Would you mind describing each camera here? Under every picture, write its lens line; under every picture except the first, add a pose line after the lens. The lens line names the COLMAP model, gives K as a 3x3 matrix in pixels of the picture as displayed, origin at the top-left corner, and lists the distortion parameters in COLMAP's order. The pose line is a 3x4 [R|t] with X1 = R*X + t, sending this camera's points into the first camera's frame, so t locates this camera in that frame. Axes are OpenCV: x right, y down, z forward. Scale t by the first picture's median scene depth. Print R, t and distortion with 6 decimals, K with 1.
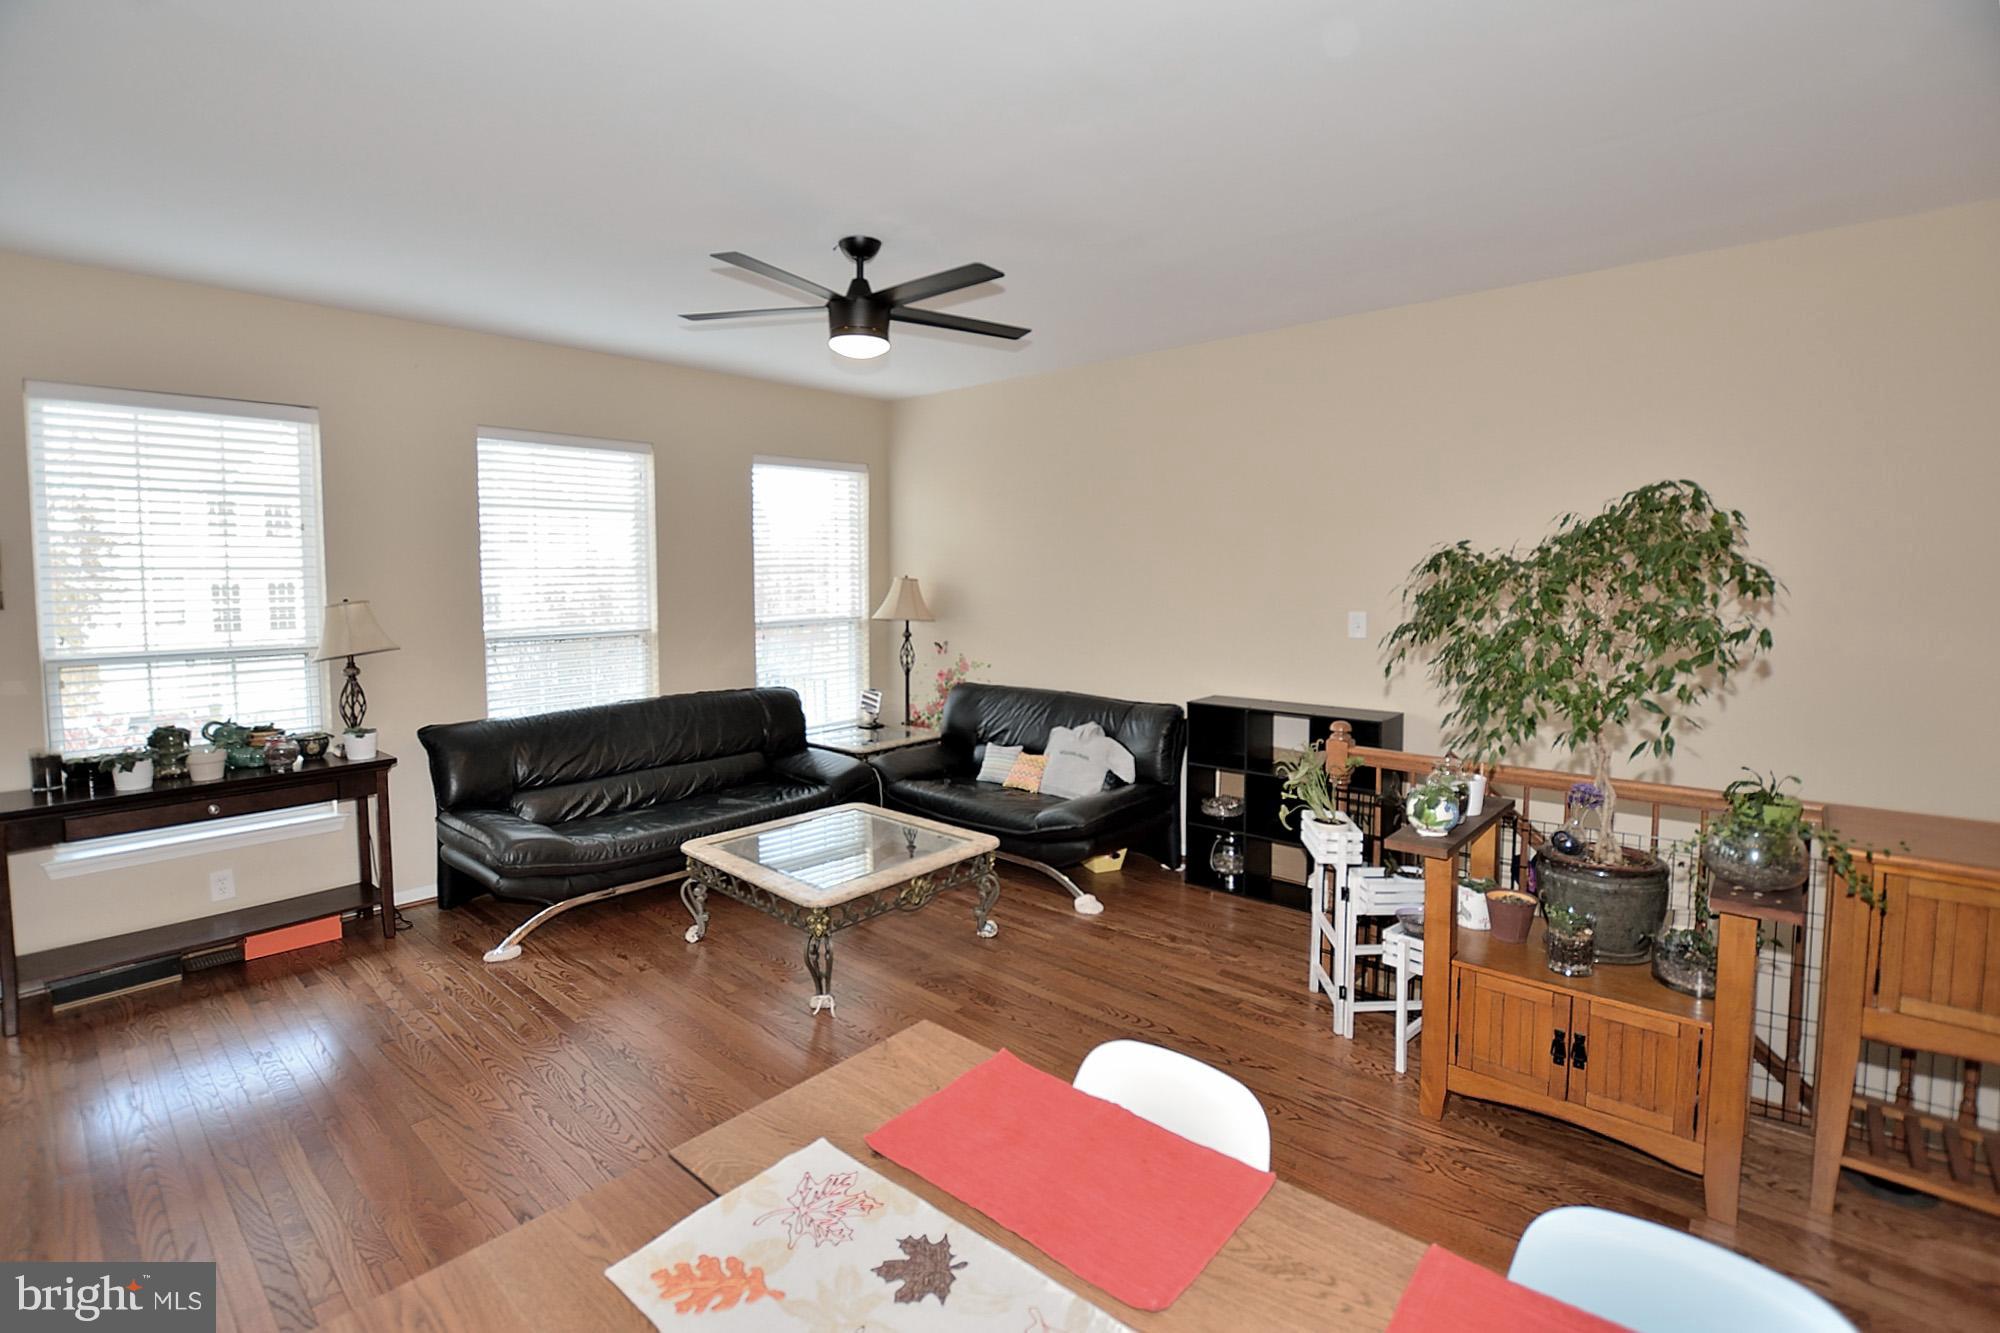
lens RADIAL K [[1118.1, 0, 1001.1], [0, 1118.1, 641.7], [0, 0, 1]] dist [-0.027894, 0.000483]
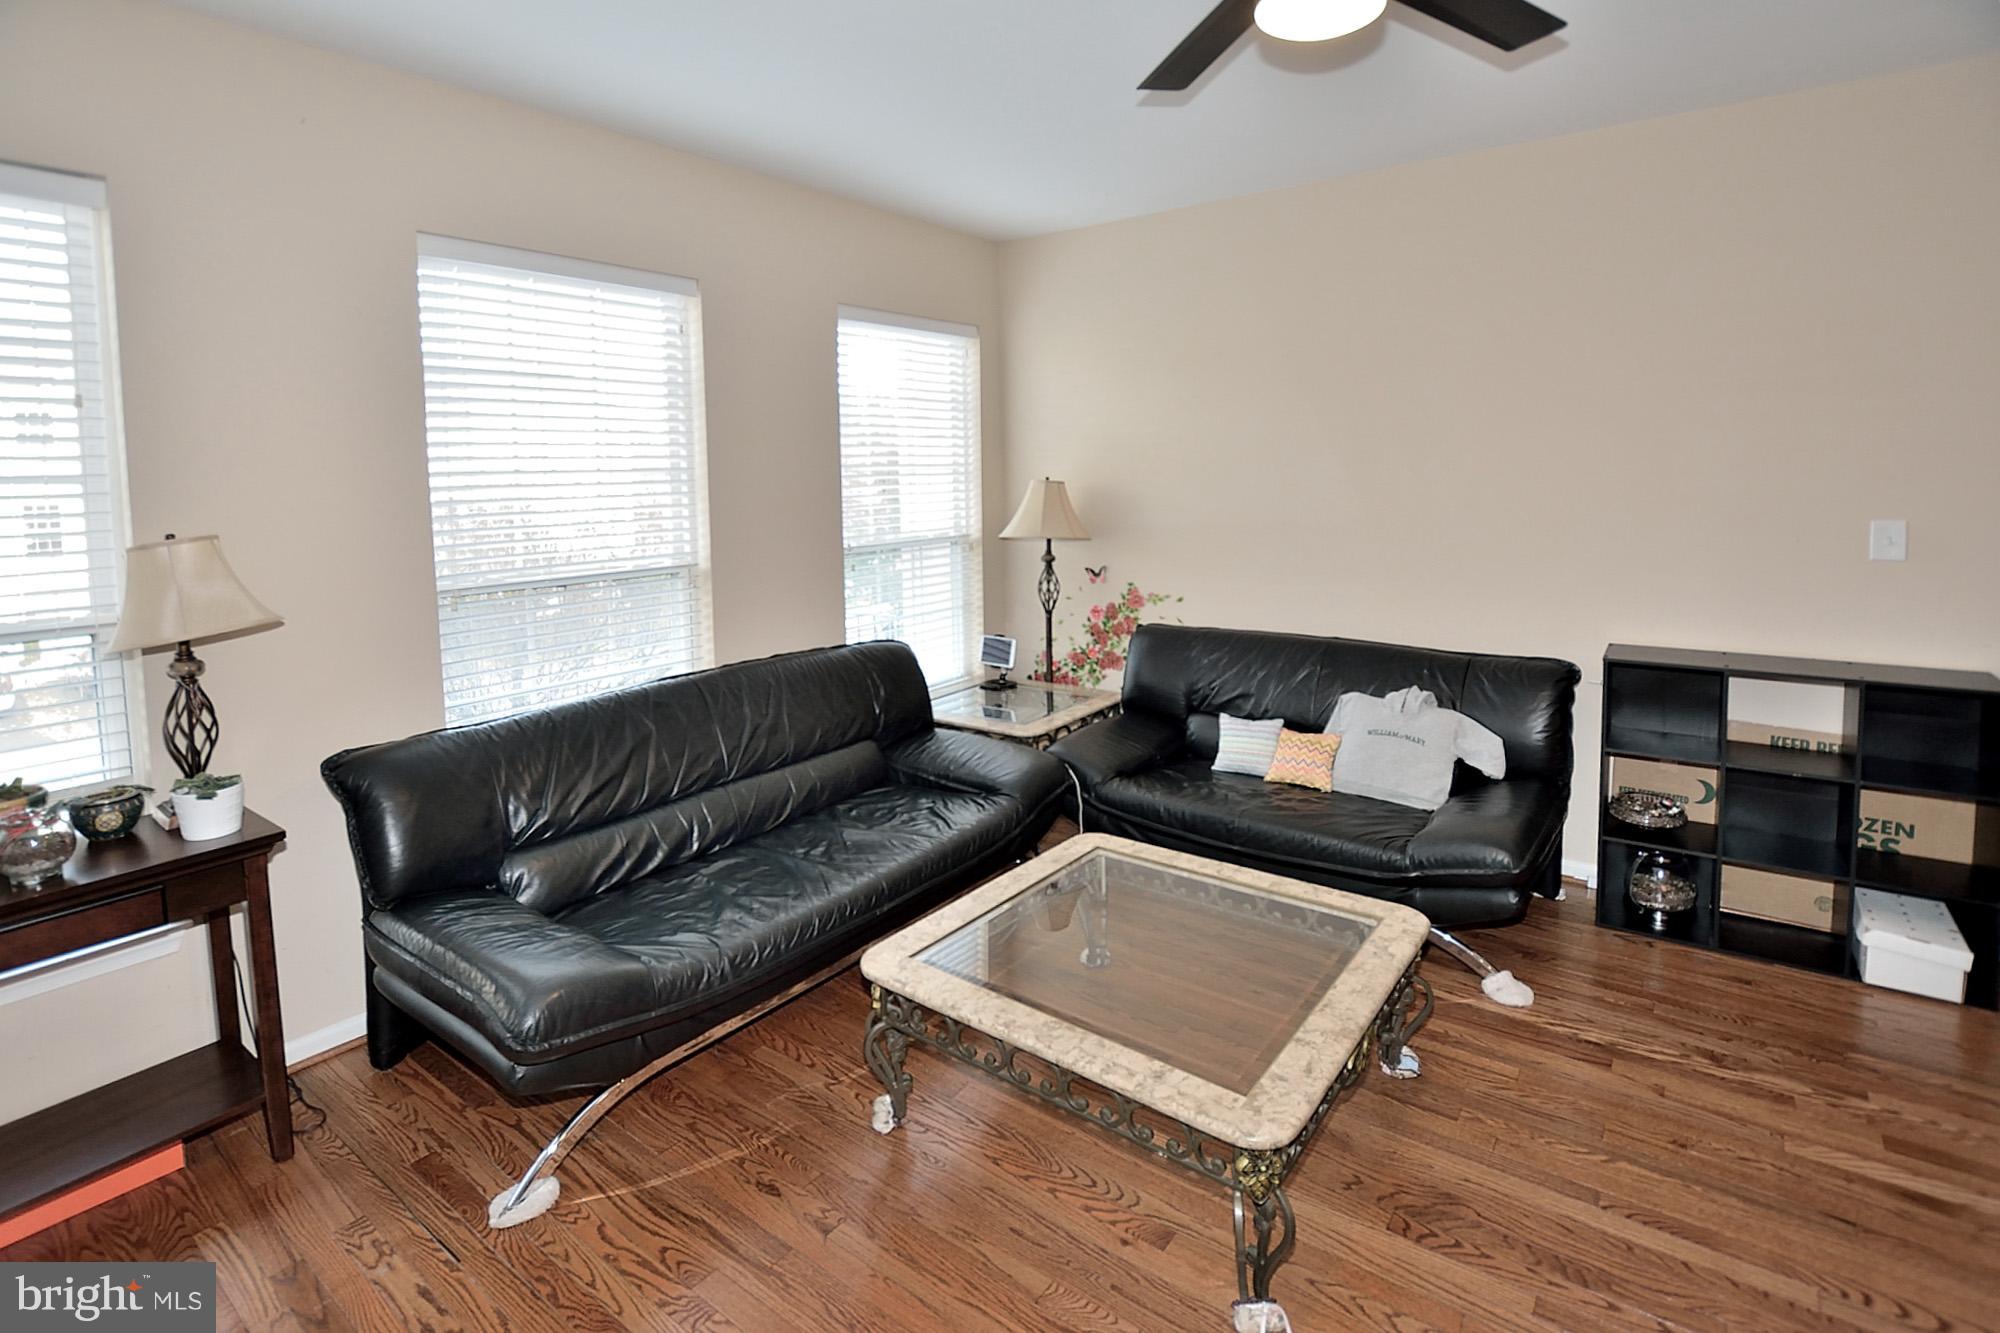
lens RADIAL K [[952.0, 0, 987.7], [0, 952.0, 535.9], [0, 0, 1]] dist [-0.024192, 0.000429]
pose [[0.985406, -0.024976, 0.168380, -0.262744], [0.025023, 0.999685, 0.001842, -0.026780], [-0.168373, 0.002398, 0.985721, 0.460286]]
